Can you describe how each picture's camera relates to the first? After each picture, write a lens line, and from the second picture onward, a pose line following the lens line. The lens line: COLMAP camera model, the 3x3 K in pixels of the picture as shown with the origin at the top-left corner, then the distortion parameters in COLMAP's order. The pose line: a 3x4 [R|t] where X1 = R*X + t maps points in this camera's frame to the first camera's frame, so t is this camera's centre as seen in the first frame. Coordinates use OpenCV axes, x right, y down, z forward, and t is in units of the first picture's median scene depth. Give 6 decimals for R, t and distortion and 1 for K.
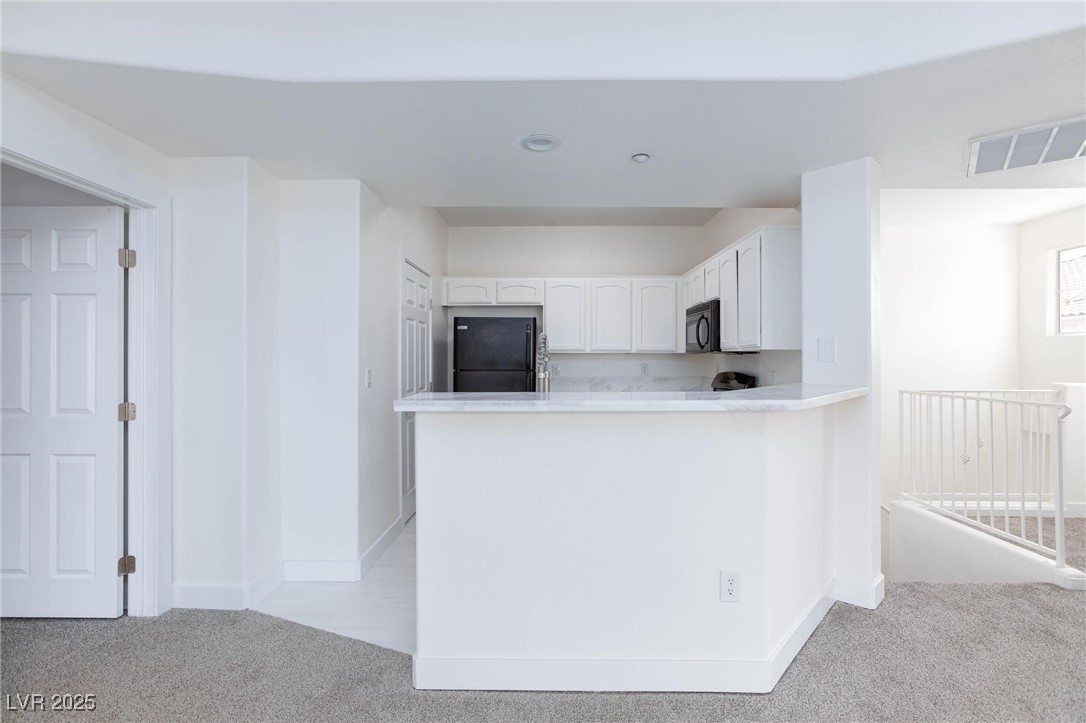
lens RADIAL K [[503.1, 0, 537.9], [0, 503.1, 359.9], [0, 0, 1]] dist [0.004503, 0.001539]
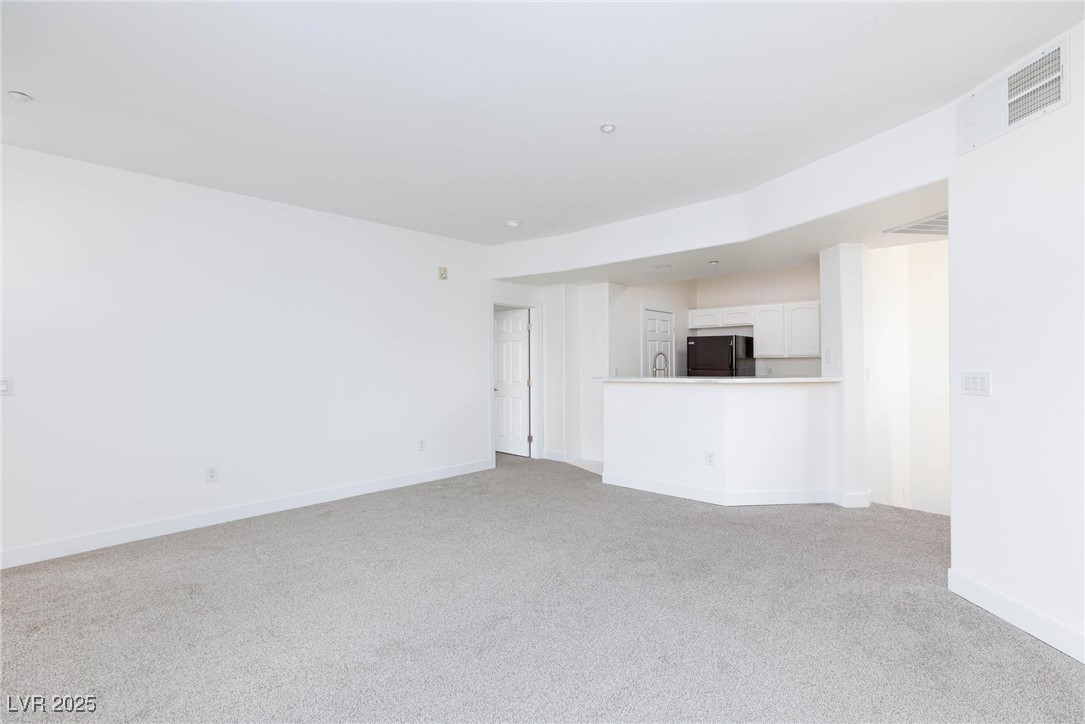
lens RADIAL K [[502.6, 0, 537.4], [0, 502.6, 360.4], [0, 0, 1]] dist [0.004503, 0.001539]
pose [[0.735946, -0.010672, -0.676956, 0.634475], [0.005169, 0.999935, -0.010145, 0.006072], [0.677020, 0.003967, 0.735954, -0.582800]]
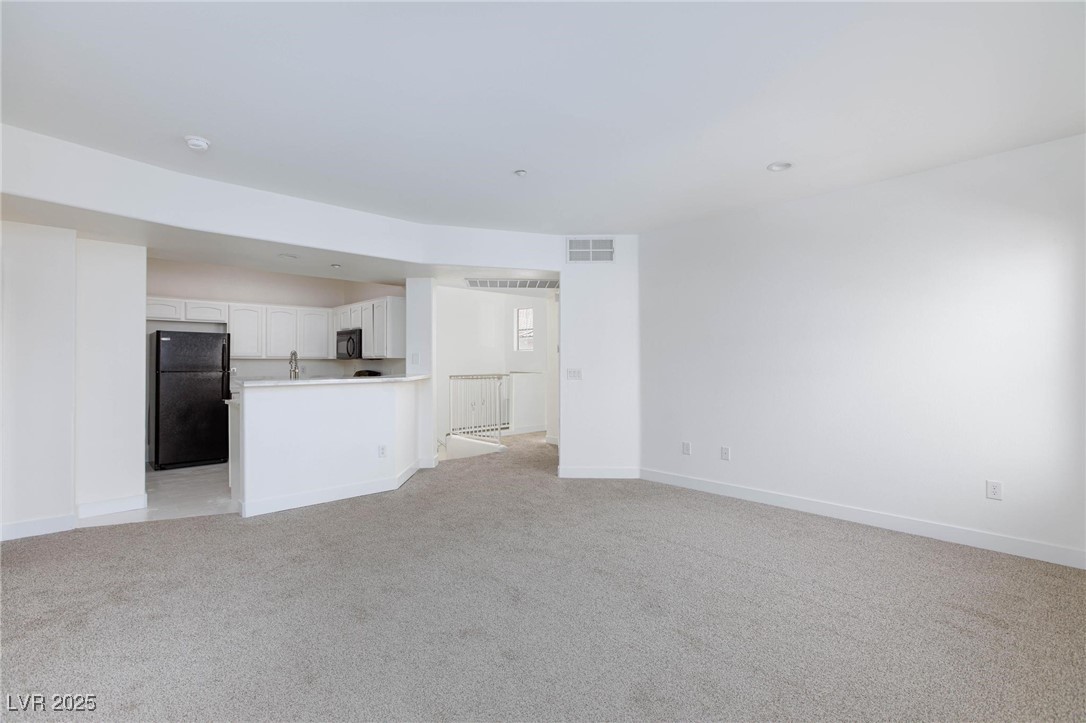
lens RADIAL K [[497.1, 0, 543.0], [0, 497.1, 361.5], [0, 0, 1]] dist [-0.001963, -0.000091]
pose [[0.719928, 0.000751, 0.694049, -0.362496], [0.003667, 0.999981, -0.004886, 0.004410], [-0.694040, 0.006063, 0.719911, -0.641329]]
